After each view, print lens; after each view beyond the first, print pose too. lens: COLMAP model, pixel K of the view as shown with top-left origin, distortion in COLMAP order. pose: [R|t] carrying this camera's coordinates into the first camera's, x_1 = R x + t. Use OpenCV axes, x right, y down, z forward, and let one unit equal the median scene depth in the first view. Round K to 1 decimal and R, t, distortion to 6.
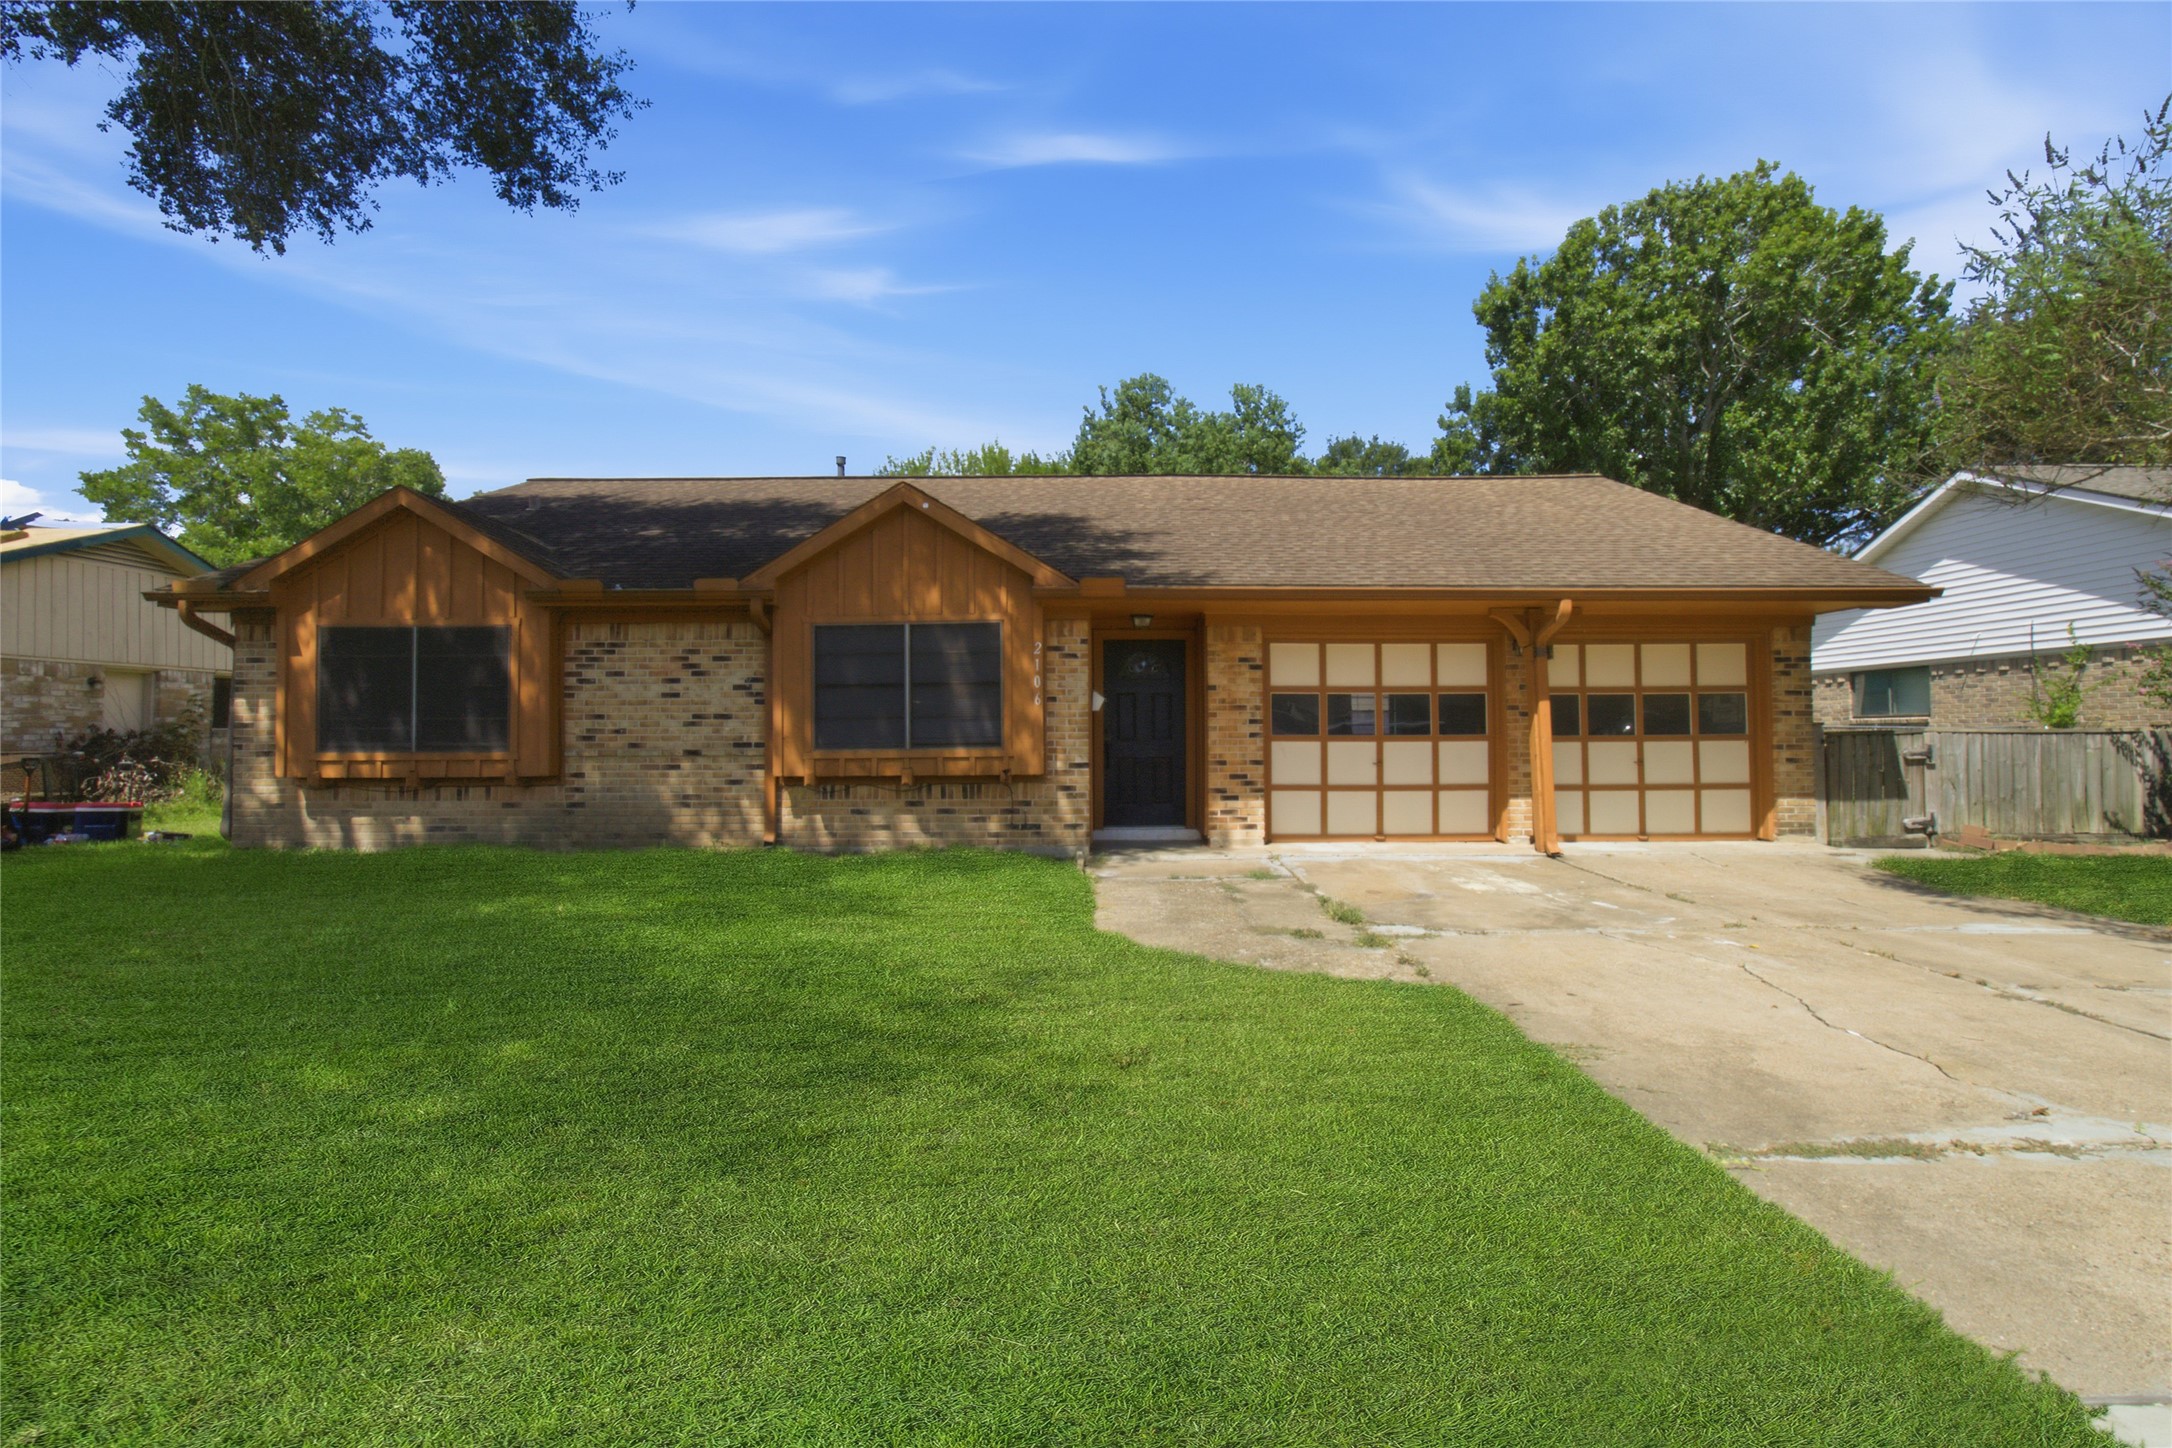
lens RADIAL K [[1018.1, 0, 1097.0], [0, 1018.1, 696.5], [0, 0, 1]] dist [-0.014417, 0.000444]
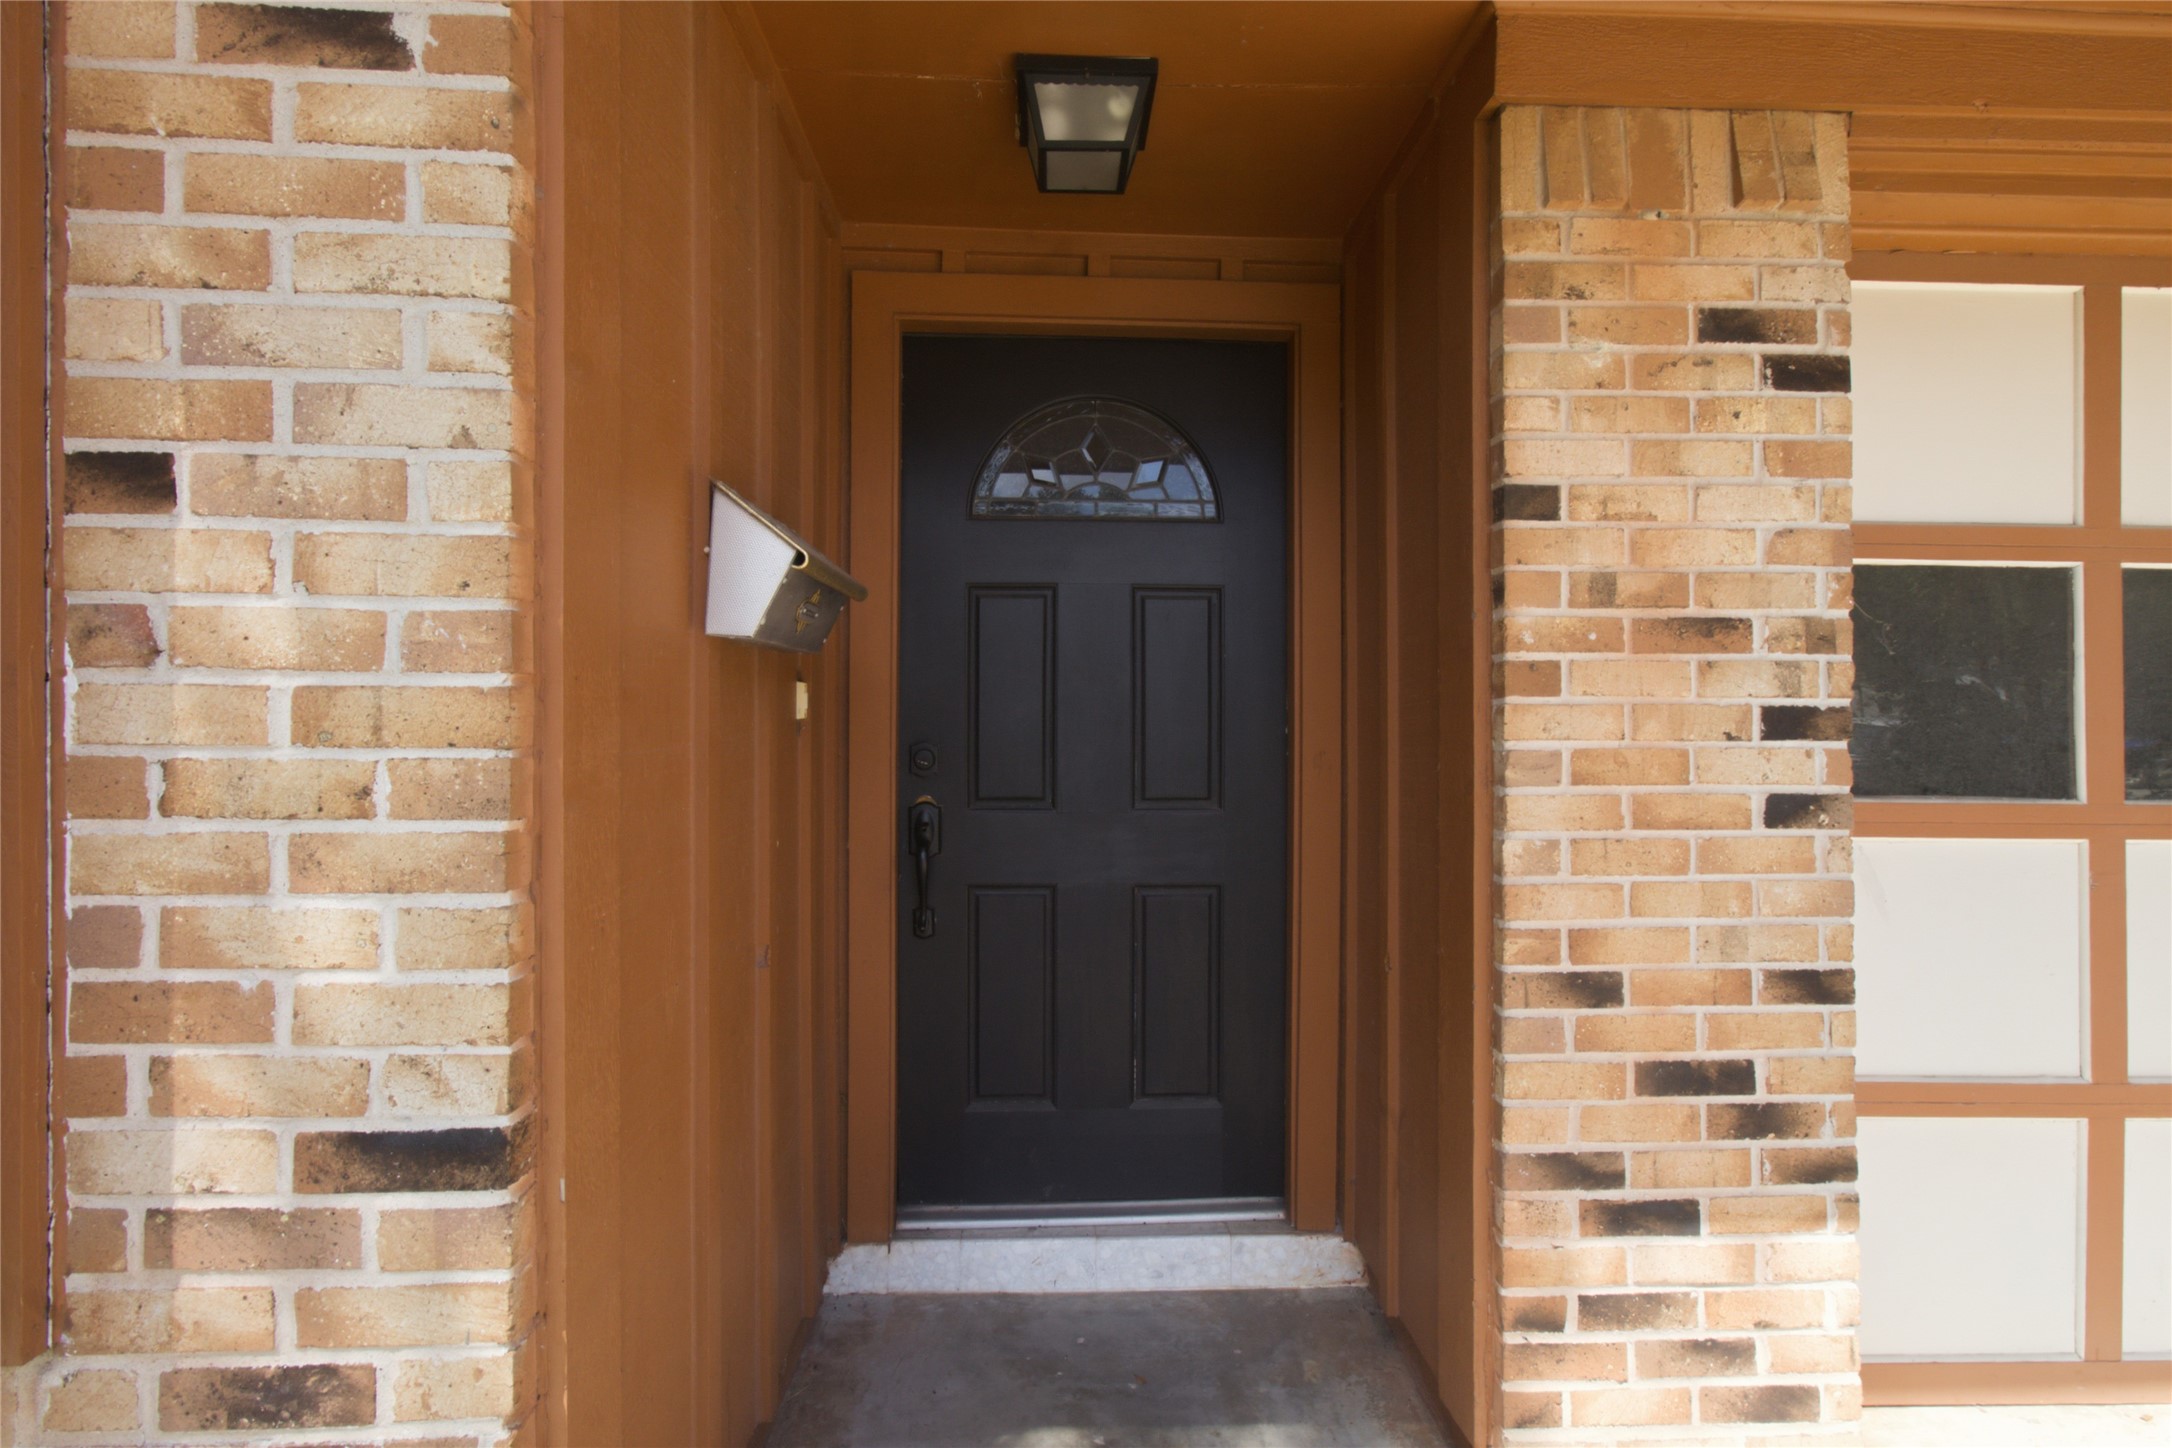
lens RADIAL K [[1018.1, 0, 1097.0], [0, 1018.1, 696.5], [0, 0, 1]] dist [-0.014417, 0.000444]
pose [[0.999358, 0.007478, 0.035024, 0.042140], [-0.007659, 0.999958, 0.005033, 0.020629], [-0.034985, -0.005298, 0.999374, 0.849322]]
